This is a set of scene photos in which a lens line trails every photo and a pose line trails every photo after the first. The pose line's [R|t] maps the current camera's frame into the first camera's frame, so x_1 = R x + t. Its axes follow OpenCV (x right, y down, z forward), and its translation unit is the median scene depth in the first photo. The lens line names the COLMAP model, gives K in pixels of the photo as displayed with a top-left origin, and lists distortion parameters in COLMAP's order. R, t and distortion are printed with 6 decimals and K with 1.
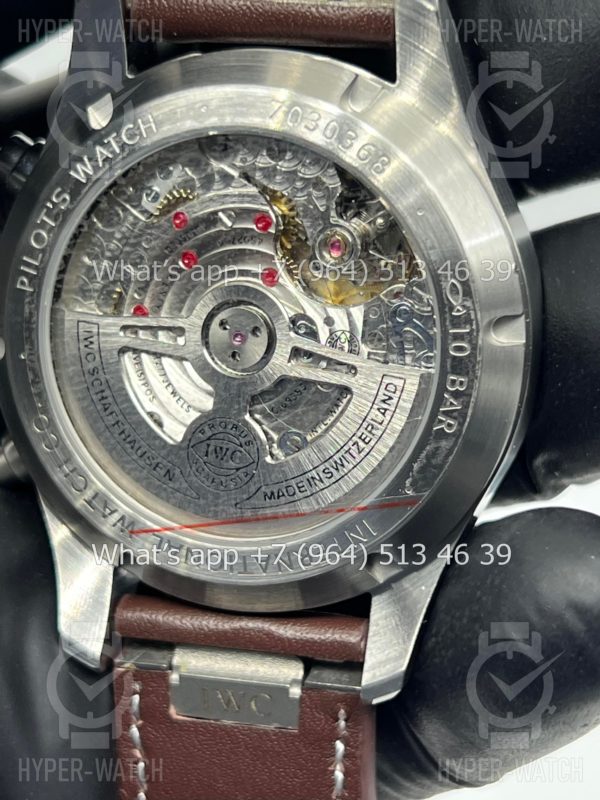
lens RADIAL K [[2041.7, 0, 298.2], [0, 2041.7, 396.8], [0, 0, 1]] dist [0.276371, 0.000000]
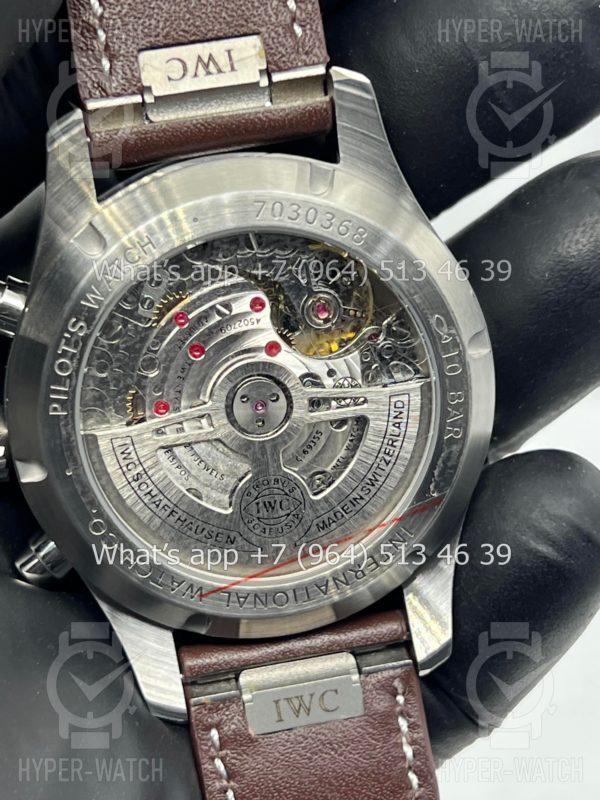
lens RADIAL K [[2041.7, 0, 304.2], [0, 2041.7, 402.2], [0, 0, 1]] dist [0.276371, 0.000000]
pose [[0.877550, -0.260977, 0.402240, -0.468975], [0.237251, 0.965345, 0.108725, -0.150338], [-0.416675, 0.000020, 0.909055, -0.055880]]
